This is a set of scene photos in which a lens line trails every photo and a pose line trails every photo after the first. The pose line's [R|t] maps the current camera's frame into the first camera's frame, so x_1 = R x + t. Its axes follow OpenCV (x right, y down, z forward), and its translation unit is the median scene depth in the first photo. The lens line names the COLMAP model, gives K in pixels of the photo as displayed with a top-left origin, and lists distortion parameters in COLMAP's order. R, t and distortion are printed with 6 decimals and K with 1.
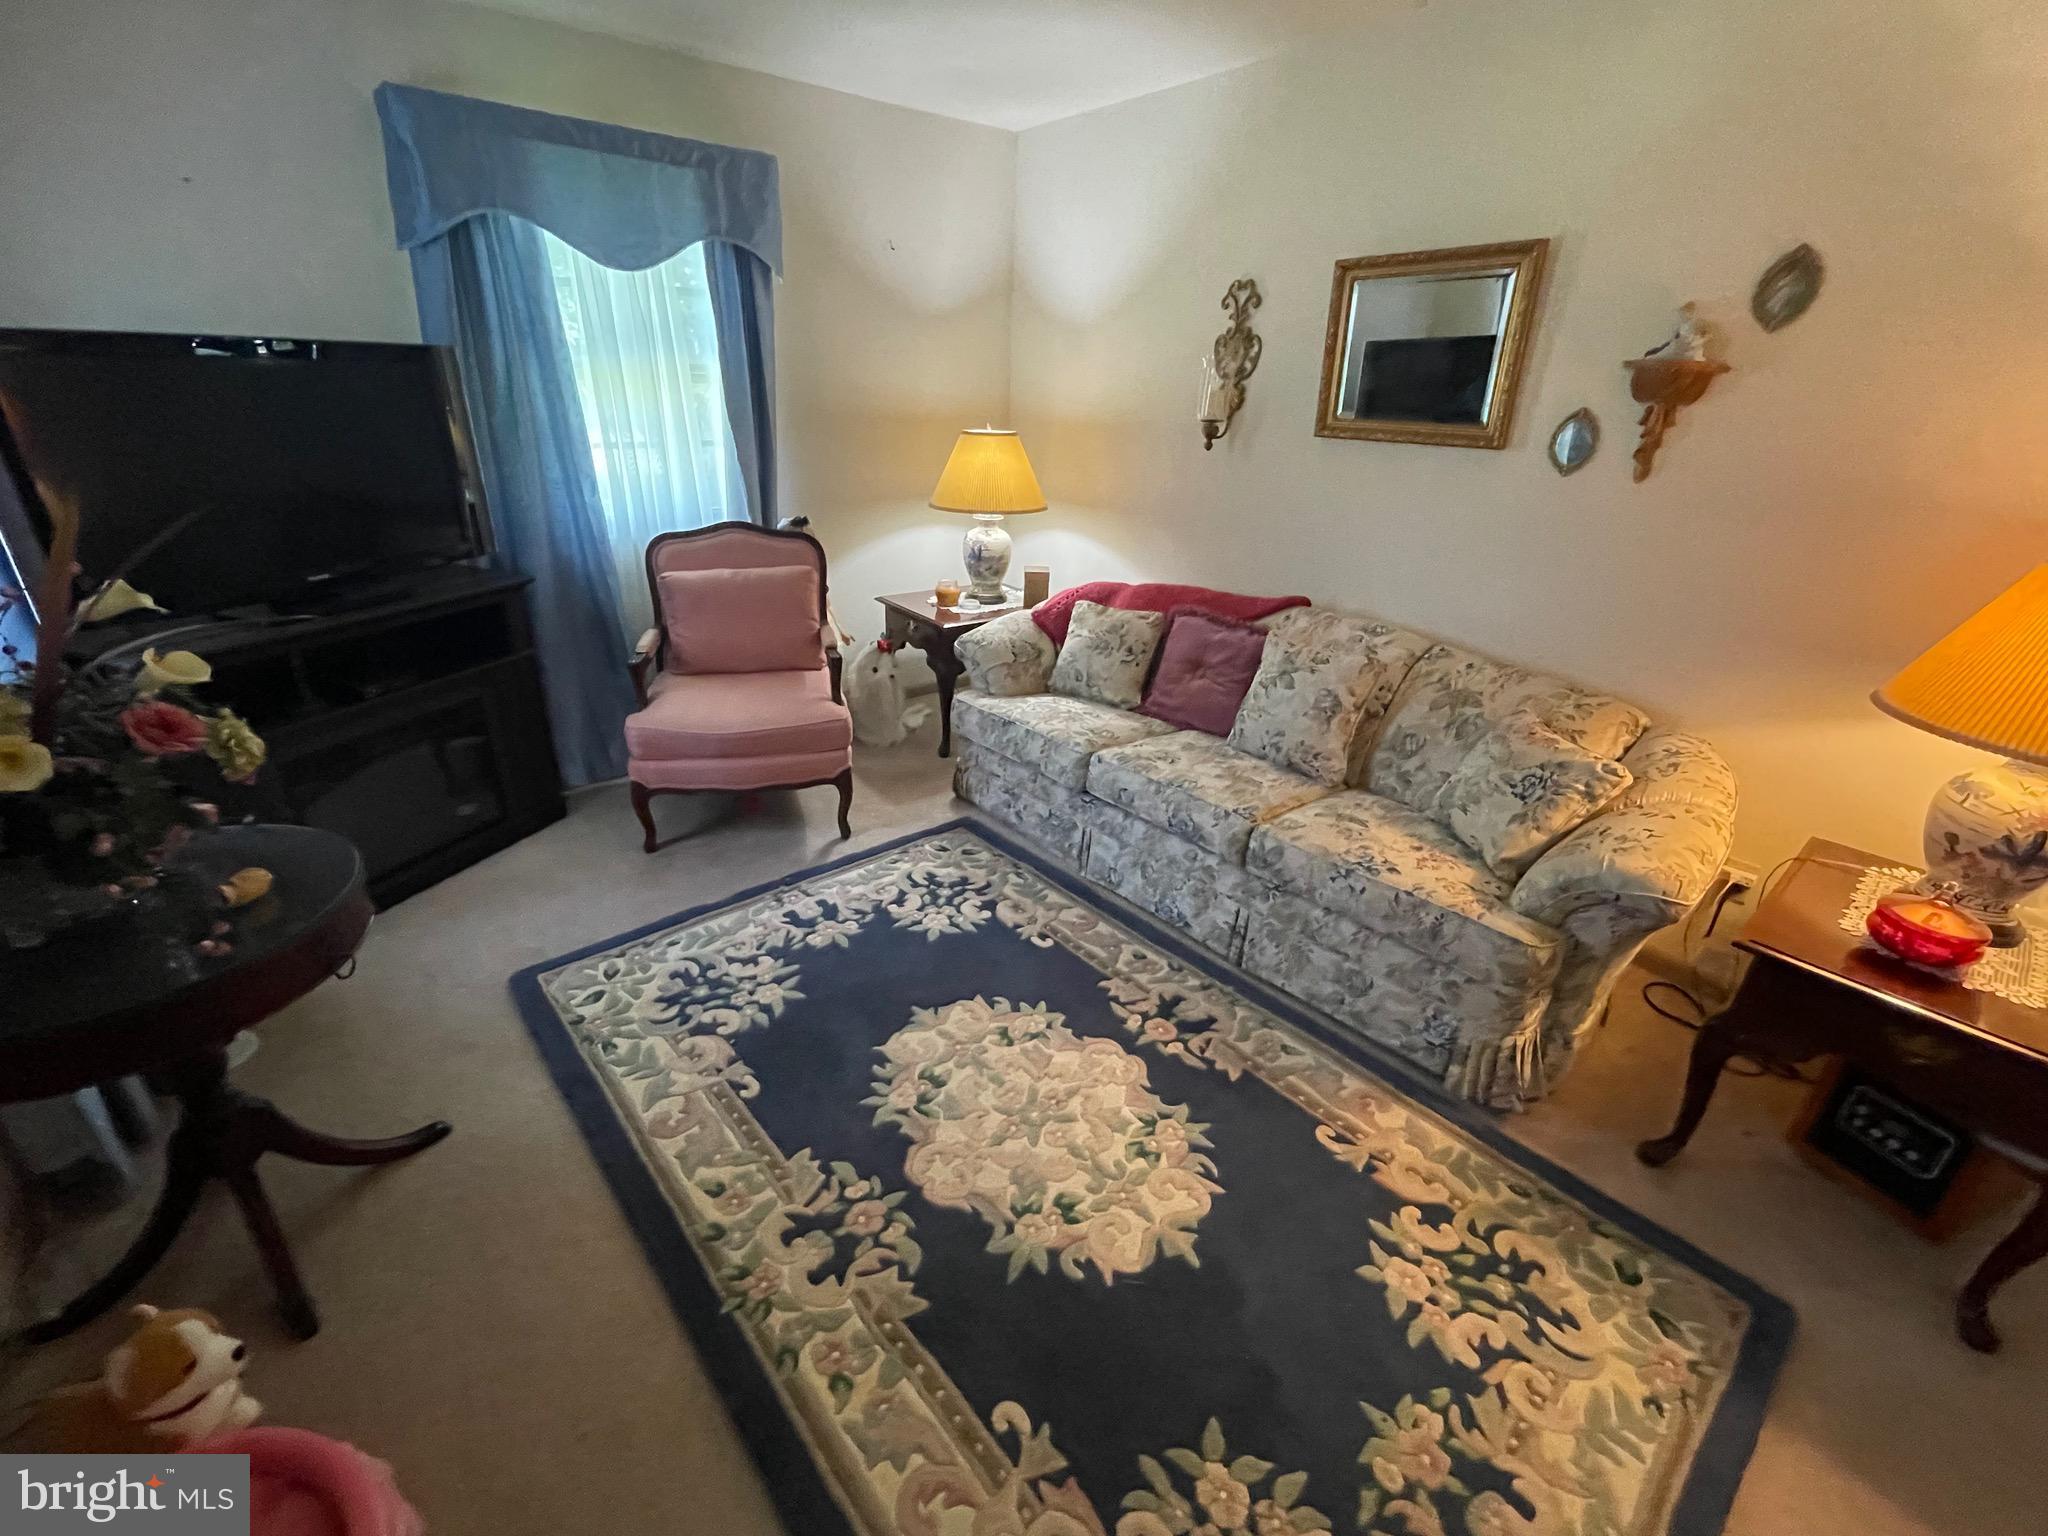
lens RADIAL K [[875.1, 0, 1010.1], [0, 875.1, 788.3], [0, 0, 1]] dist [-0.001281, -0.001548]
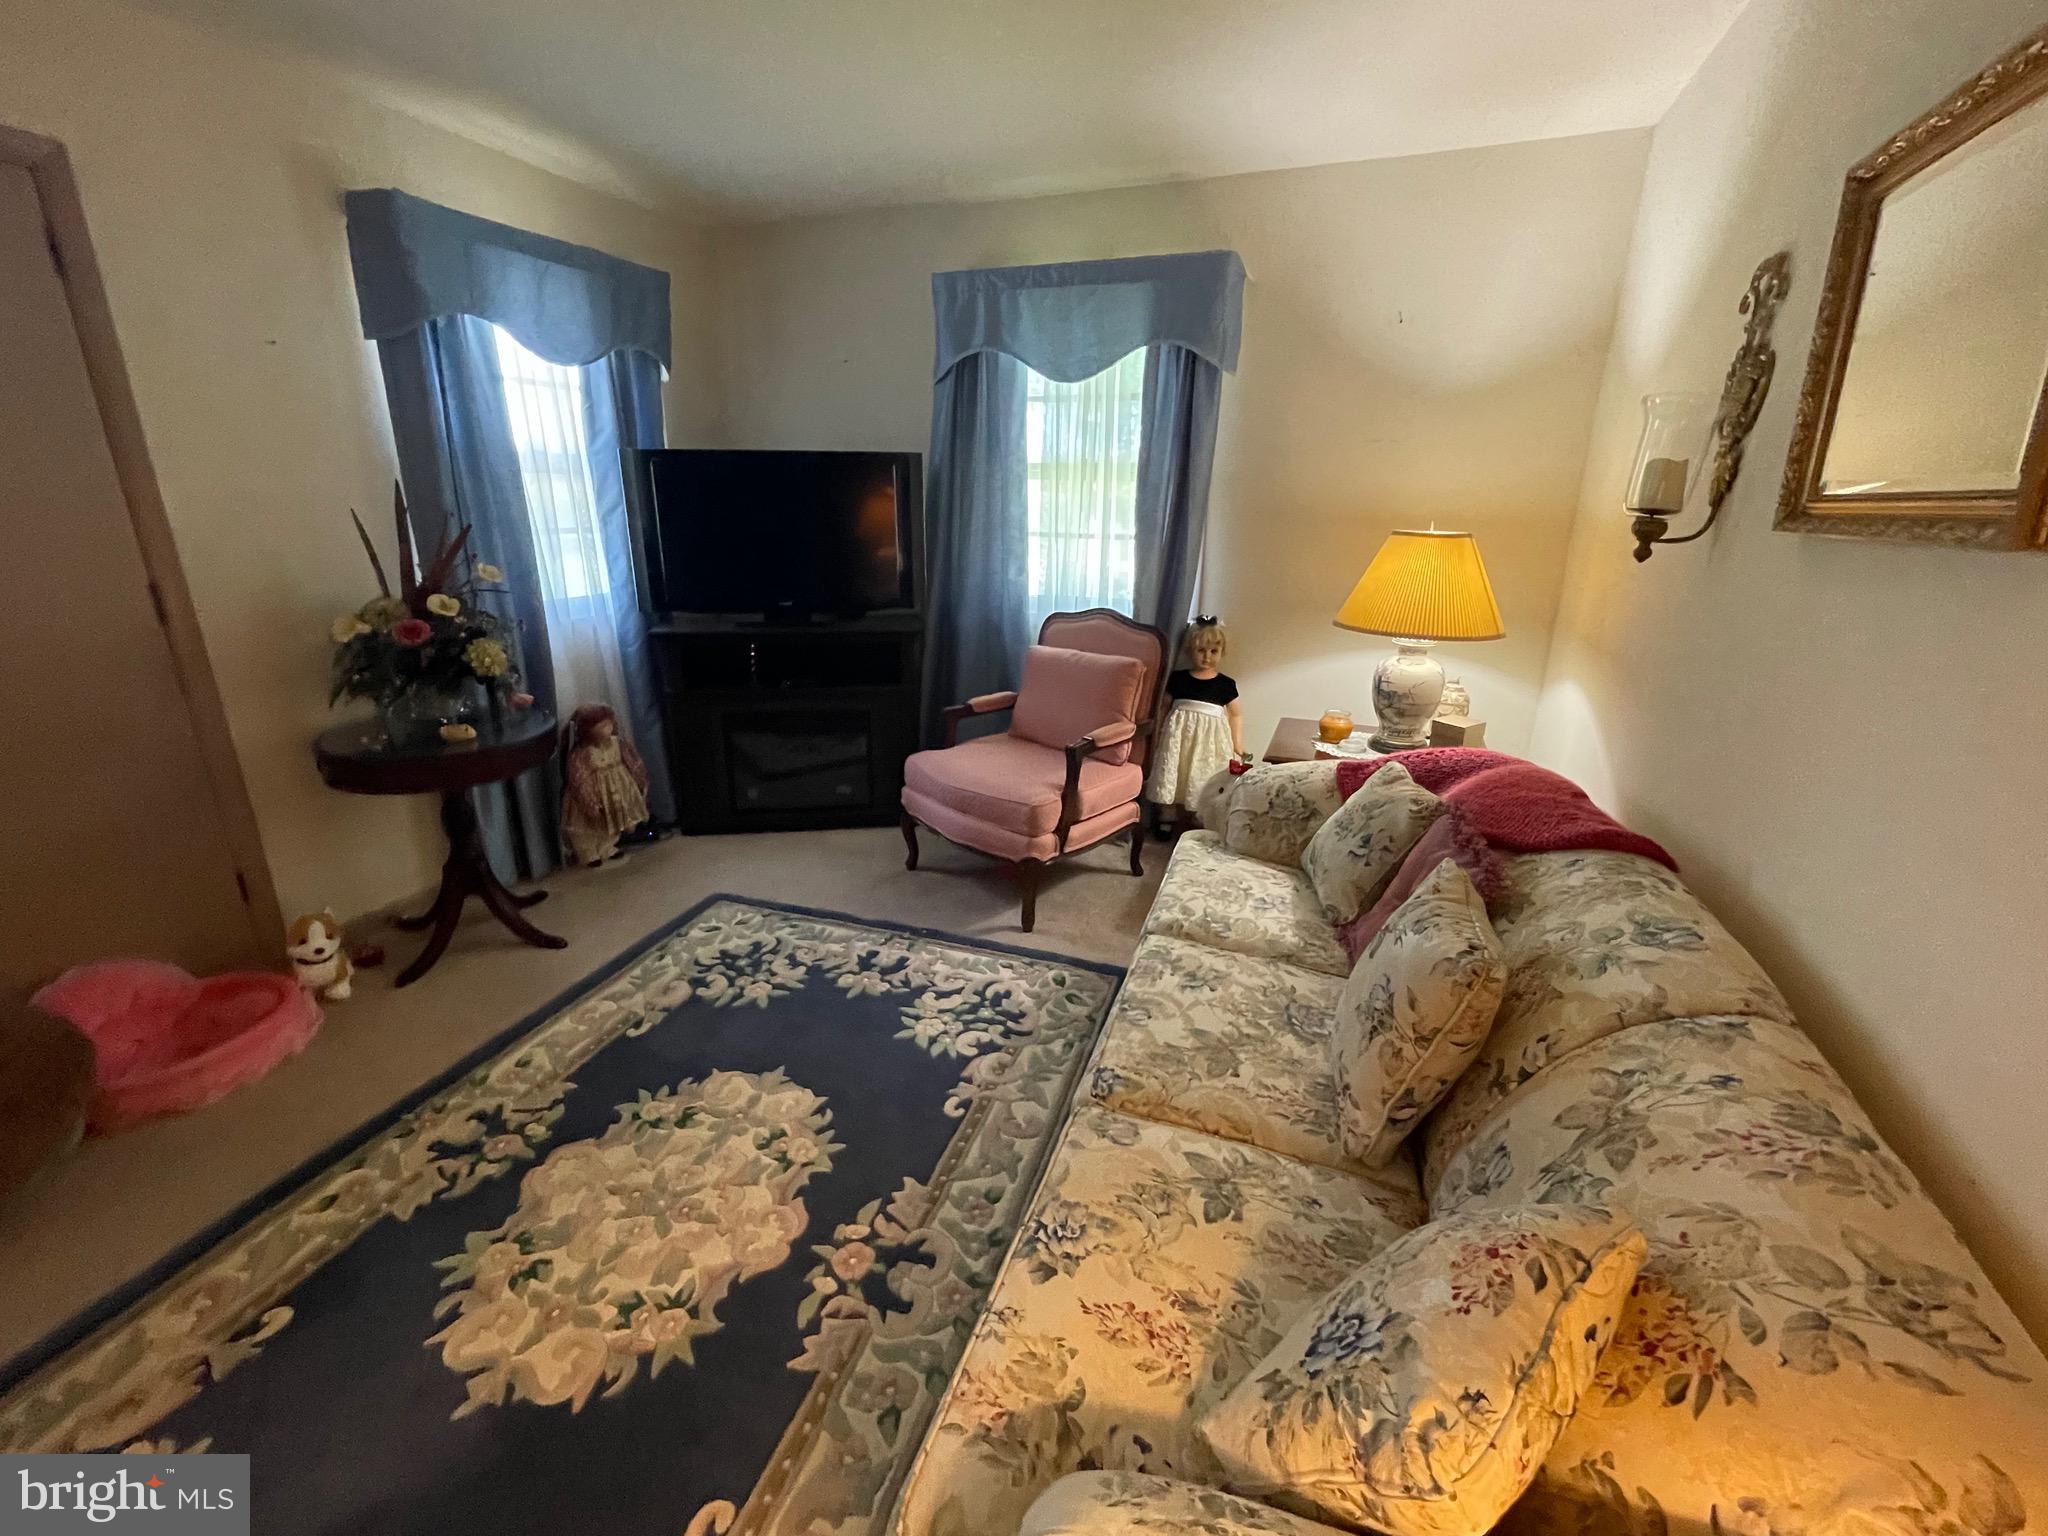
lens RADIAL K [[875.1, 0, 1010.1], [0, 875.1, 788.3], [0, 0, 1]] dist [-0.001281, -0.001548]
pose [[0.502911, 0.256507, -0.825400, 0.659663], [-0.365631, 0.928434, 0.065750, -0.172121], [0.783195, 0.268726, 0.560707, 0.505642]]
